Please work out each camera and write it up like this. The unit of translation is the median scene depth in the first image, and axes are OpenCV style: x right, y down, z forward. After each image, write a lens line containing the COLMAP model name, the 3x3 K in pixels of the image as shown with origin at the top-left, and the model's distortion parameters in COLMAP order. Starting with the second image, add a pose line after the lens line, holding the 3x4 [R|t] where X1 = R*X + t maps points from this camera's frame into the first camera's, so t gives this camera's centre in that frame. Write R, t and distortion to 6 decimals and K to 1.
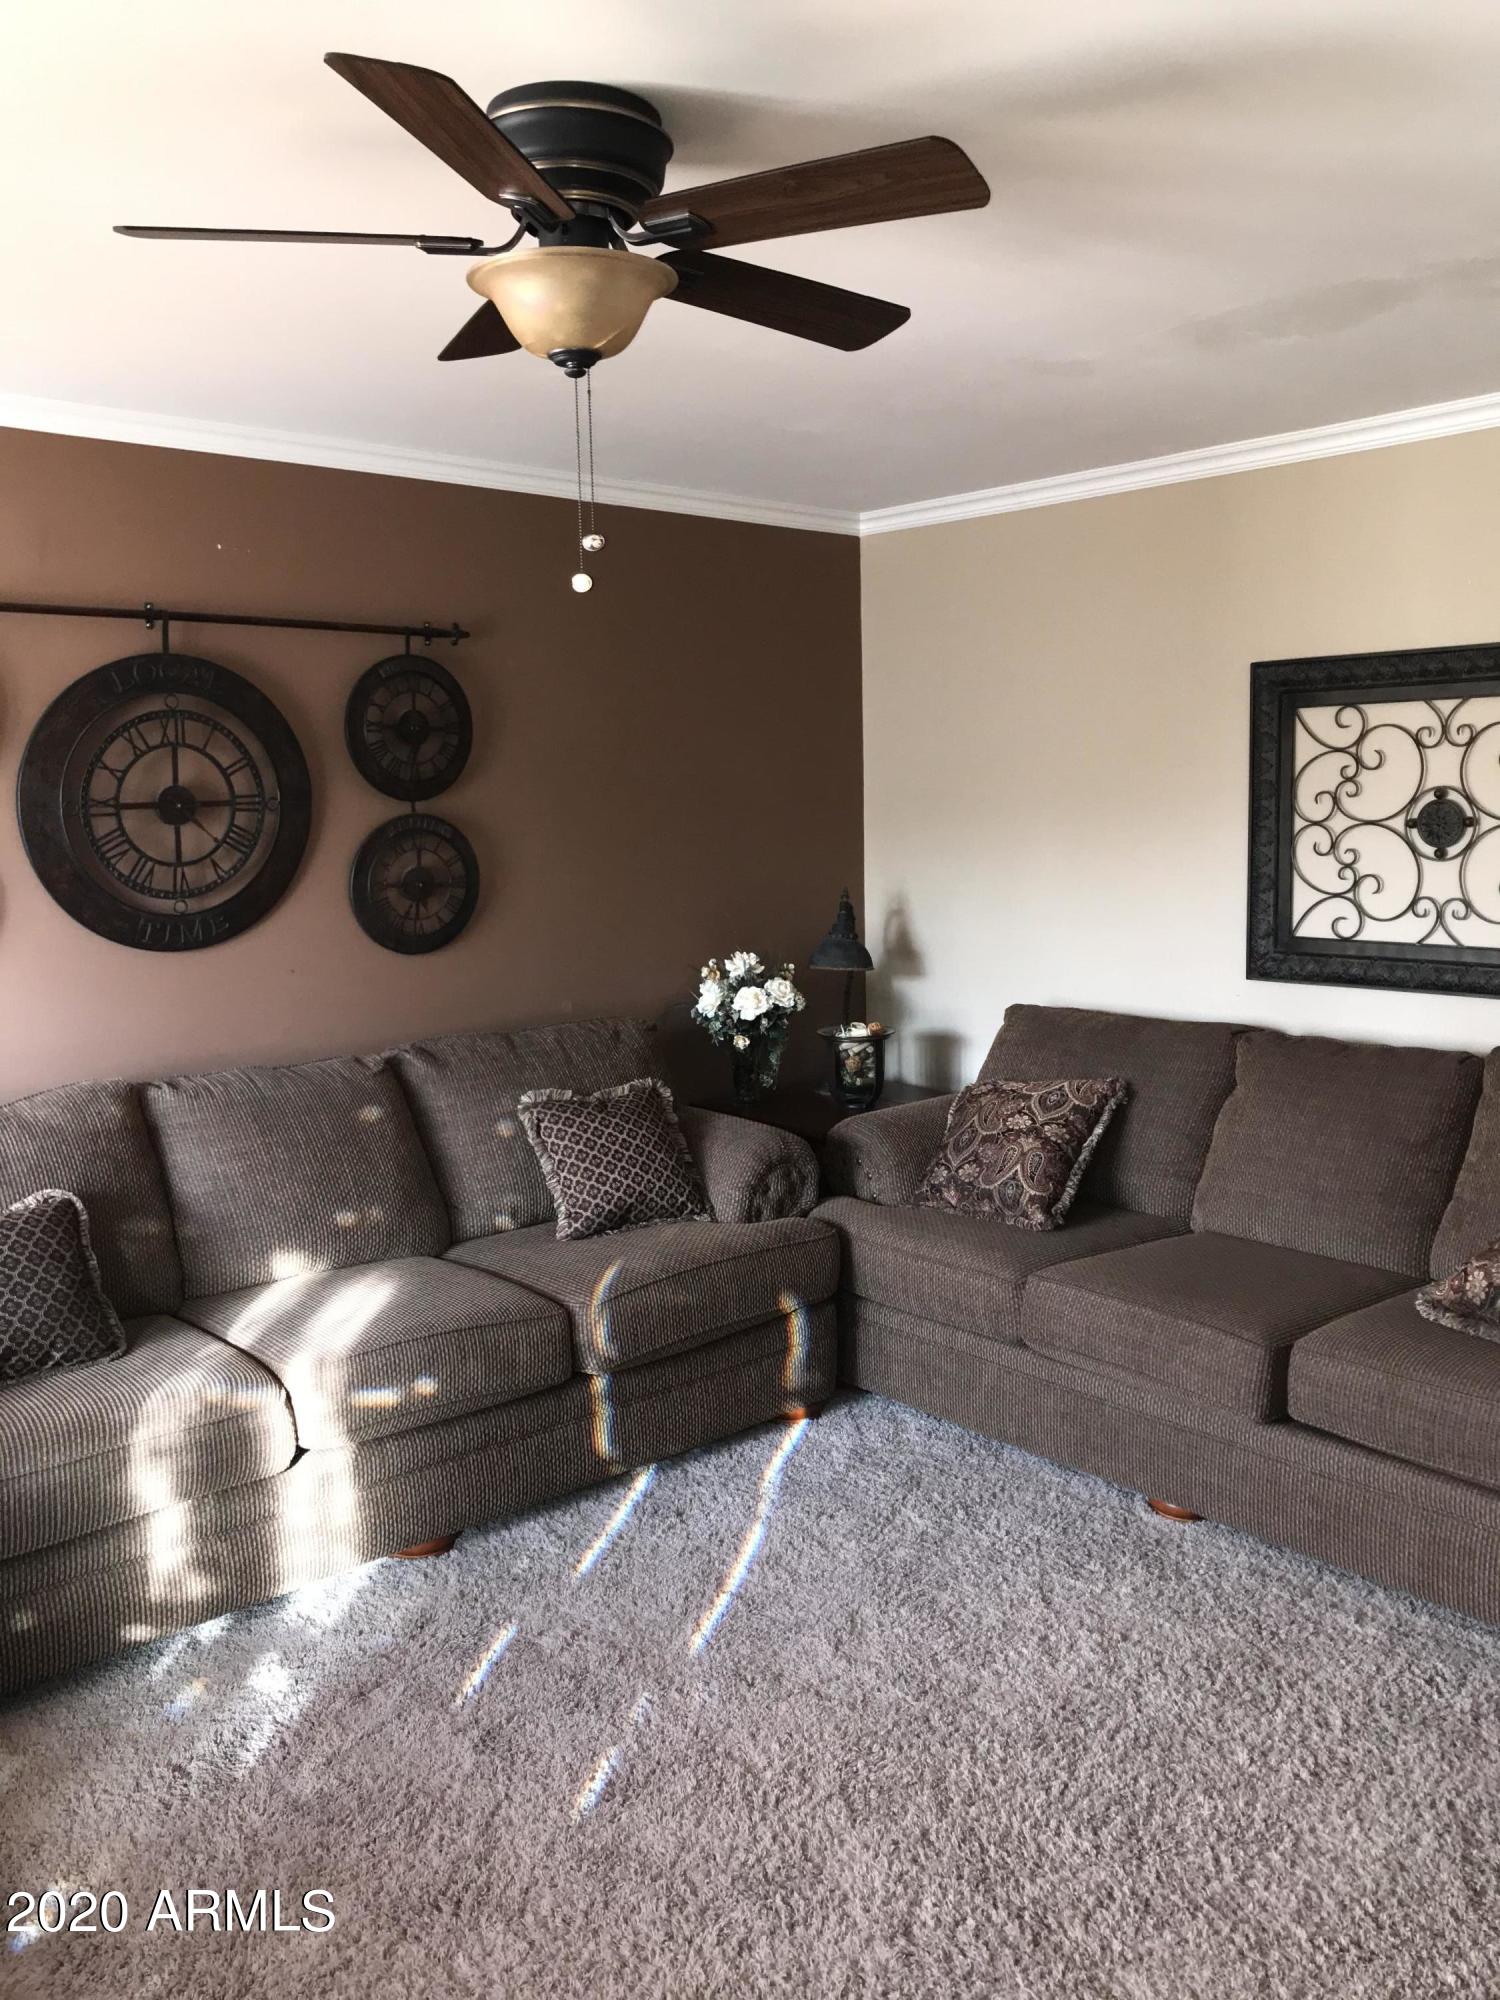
lens RADIAL K [[1625.4, 0, 762.3], [0, 1625.4, 1000.6], [0, 0, 1]] dist [0.109749, -0.151296]
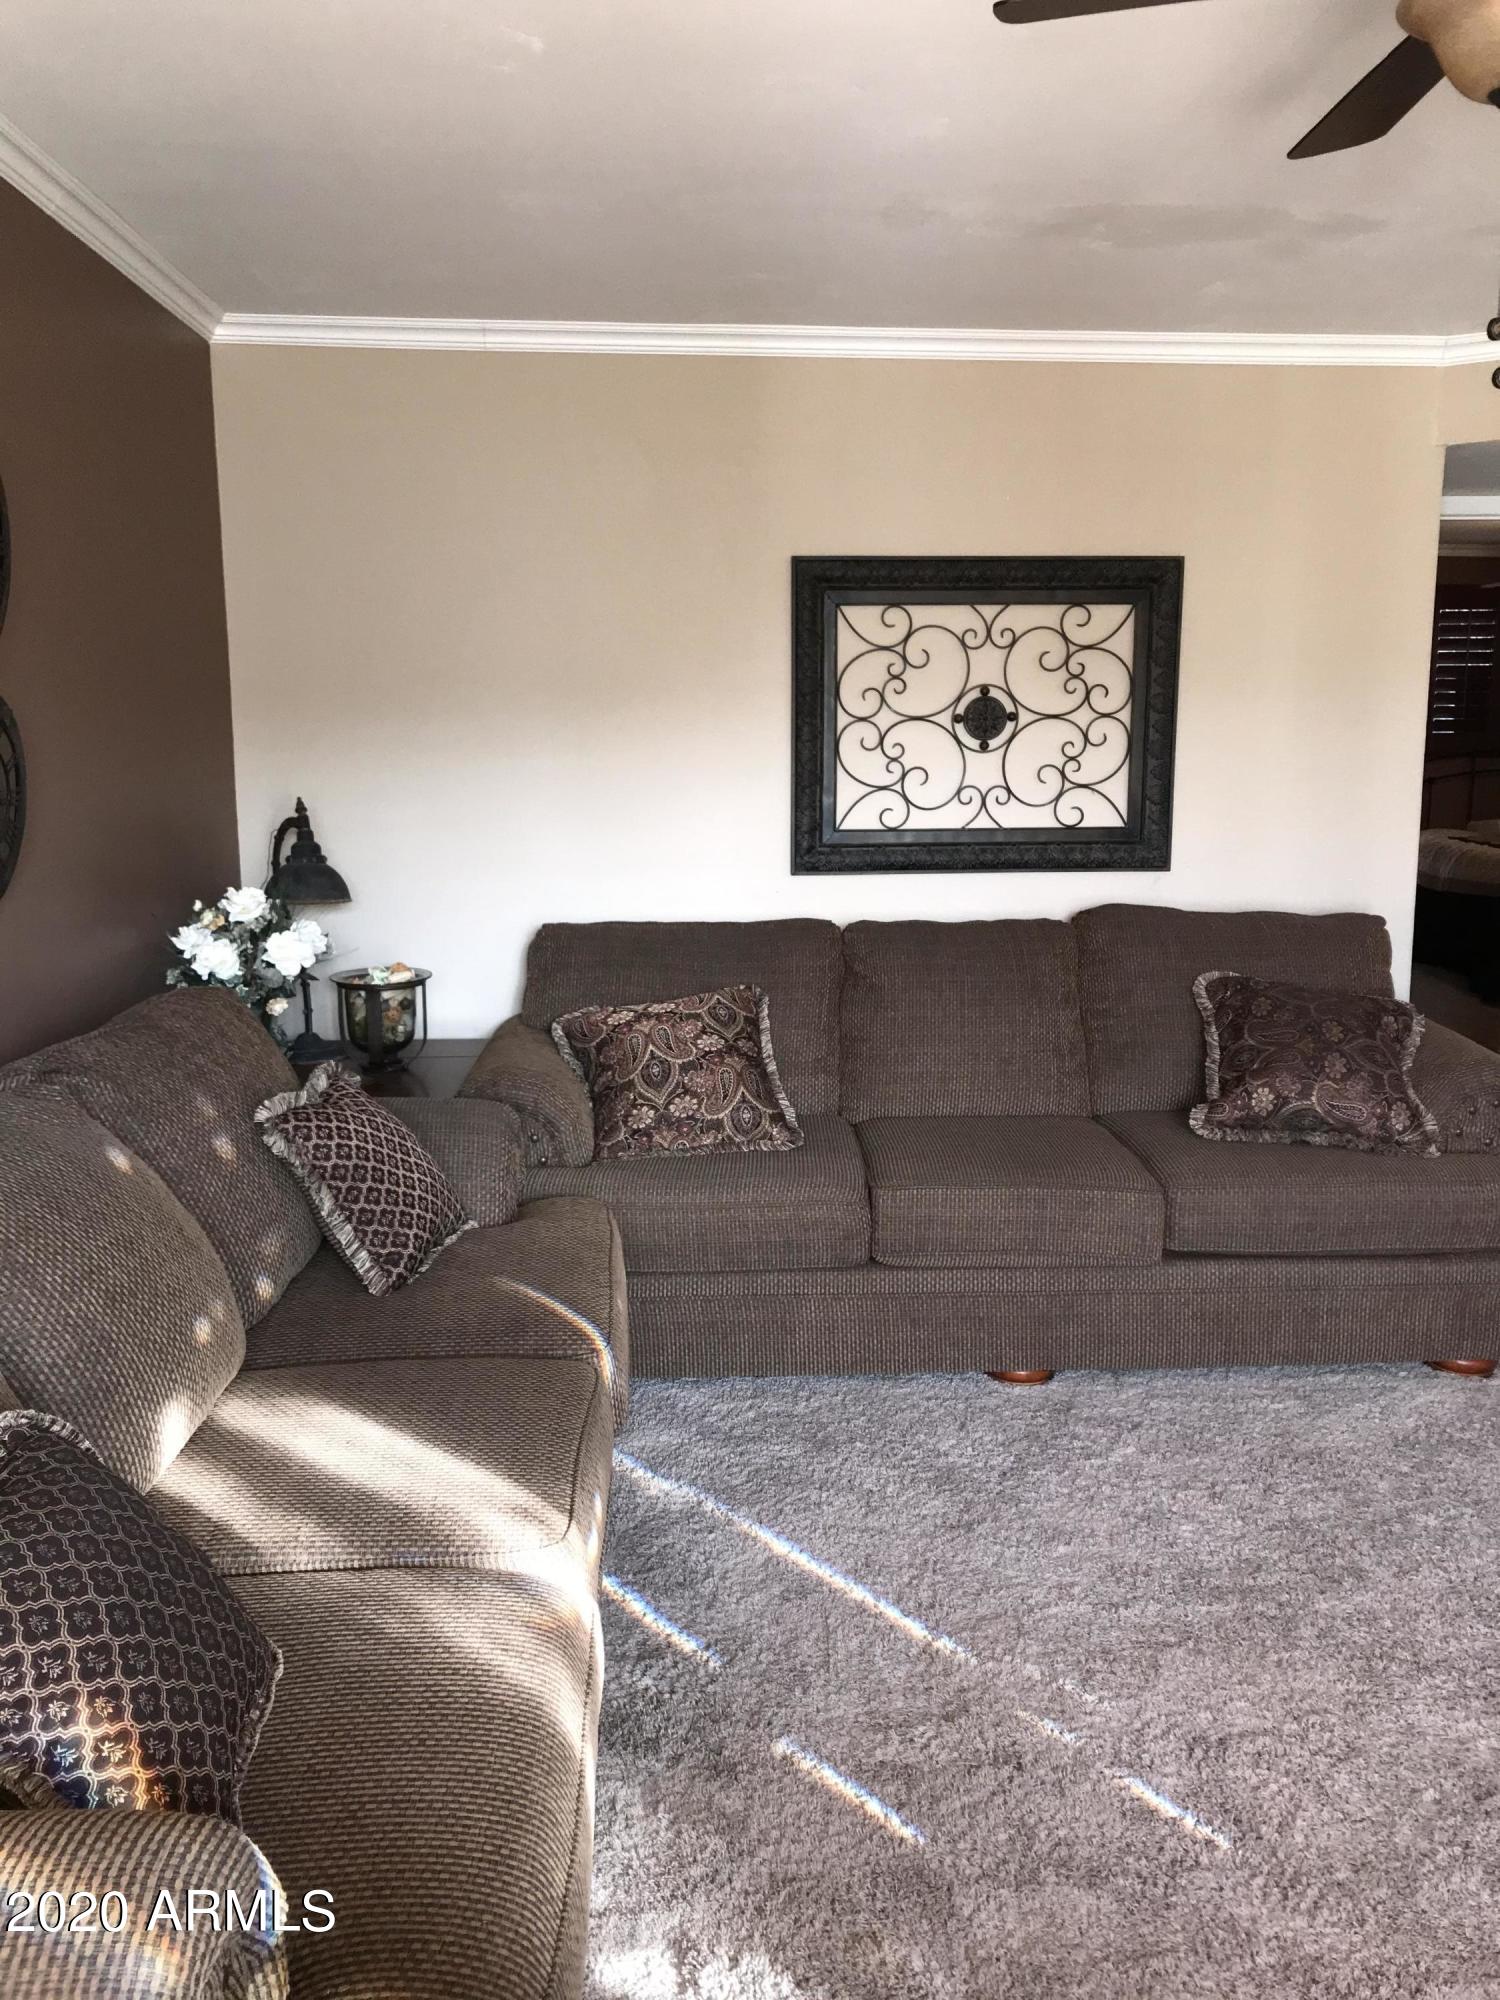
lens RADIAL K [[1625.4, 0, 762.3], [0, 1625.4, 1000.6], [0, 0, 1]] dist [0.109749, -0.151296]
pose [[0.635078, -0.122617, 0.762654, -0.526315], [0.091196, 0.992318, 0.083600, -0.023299], [-0.767046, 0.016458, 0.641381, 0.395261]]
